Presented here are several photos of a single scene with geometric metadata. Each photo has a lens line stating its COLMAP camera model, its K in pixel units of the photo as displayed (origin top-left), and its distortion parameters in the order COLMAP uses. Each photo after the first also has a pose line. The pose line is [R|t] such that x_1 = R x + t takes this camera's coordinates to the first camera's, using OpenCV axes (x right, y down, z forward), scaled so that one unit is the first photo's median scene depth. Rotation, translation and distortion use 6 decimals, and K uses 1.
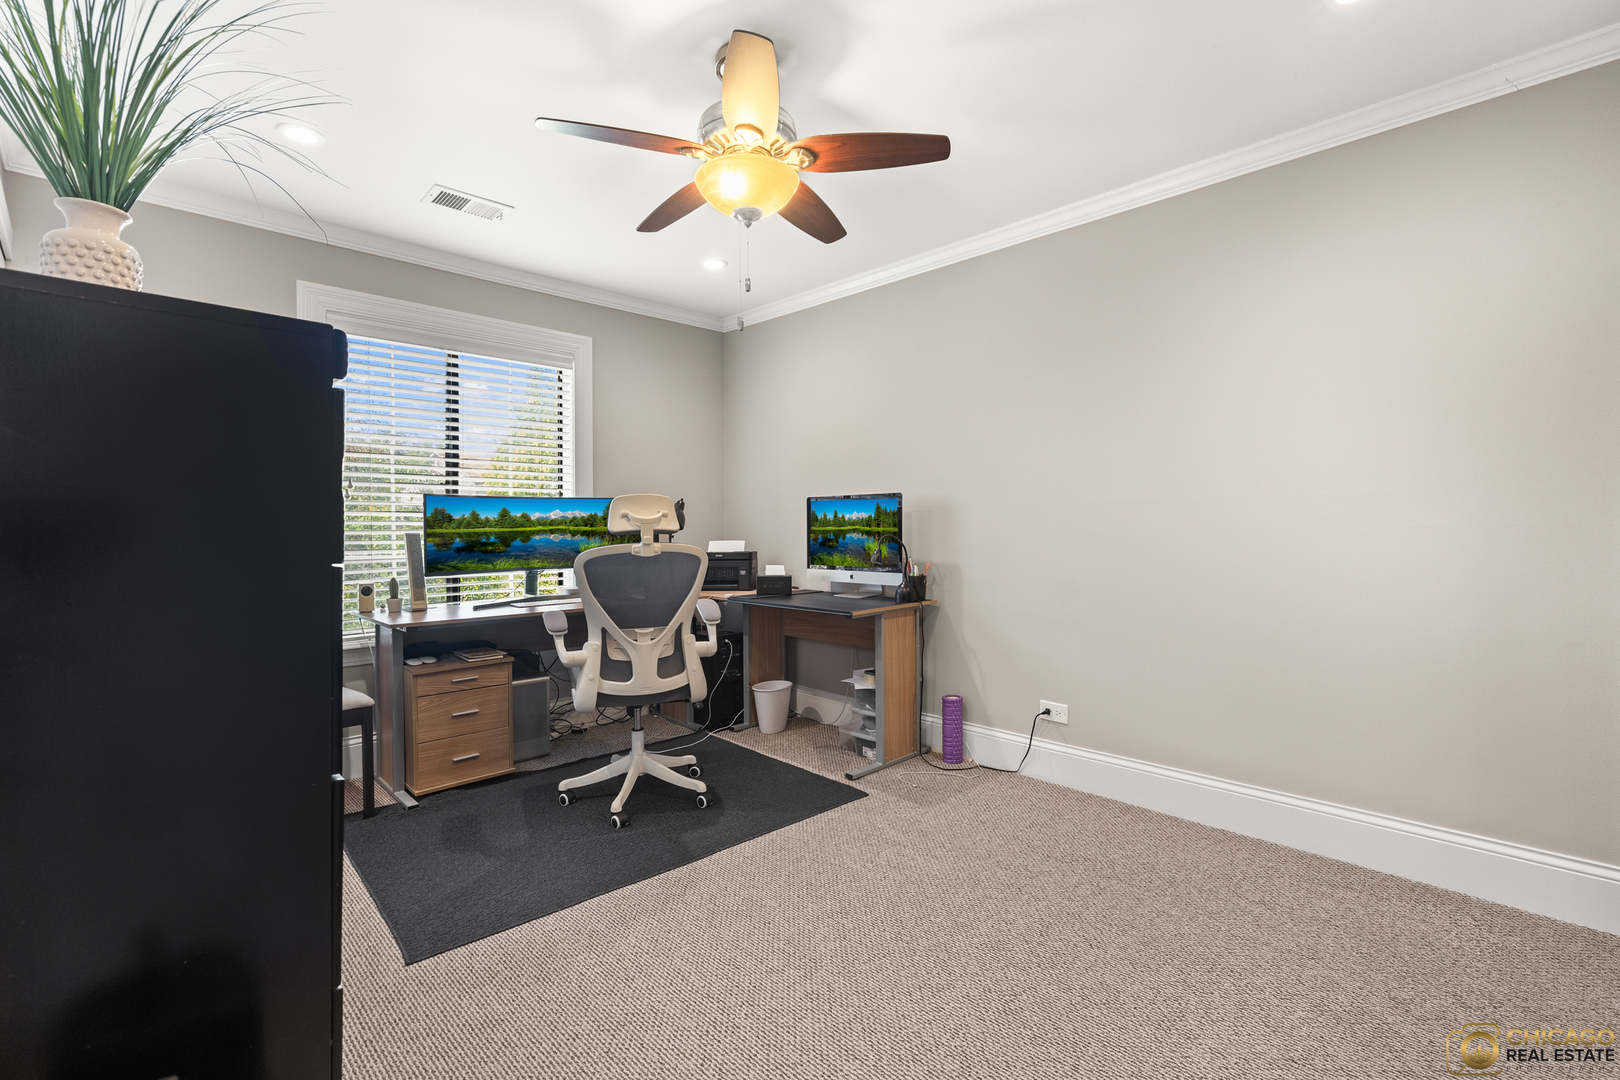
lens RADIAL K [[699.2, 0, 799.7], [0, 699.2, 531.0], [0, 0, 1]] dist [0.001211, 0.000309]
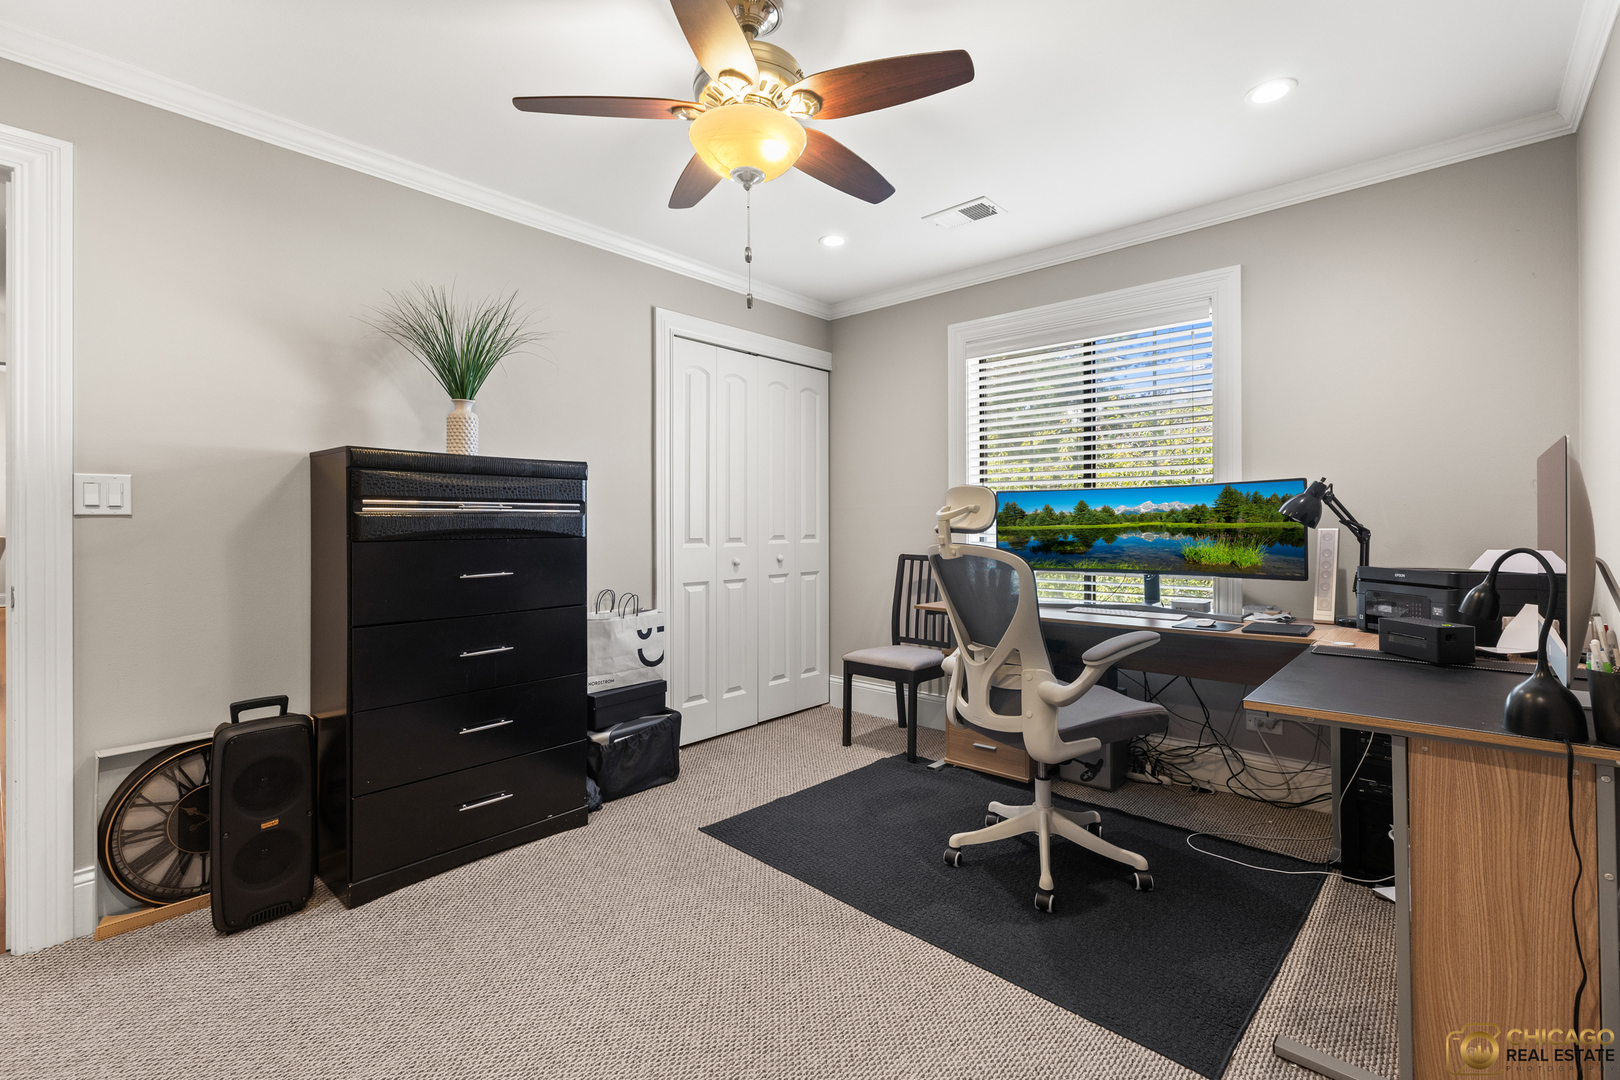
lens RADIAL K [[699.2, 0, 799.7], [0, 699.2, 531.0], [0, 0, 1]] dist [0.001211, 0.000309]
pose [[0.091073, 0.014818, -0.995734, 0.437088], [-0.007101, 0.999874, 0.014230, -0.005227], [0.995819, 0.005775, 0.091167, 0.534897]]
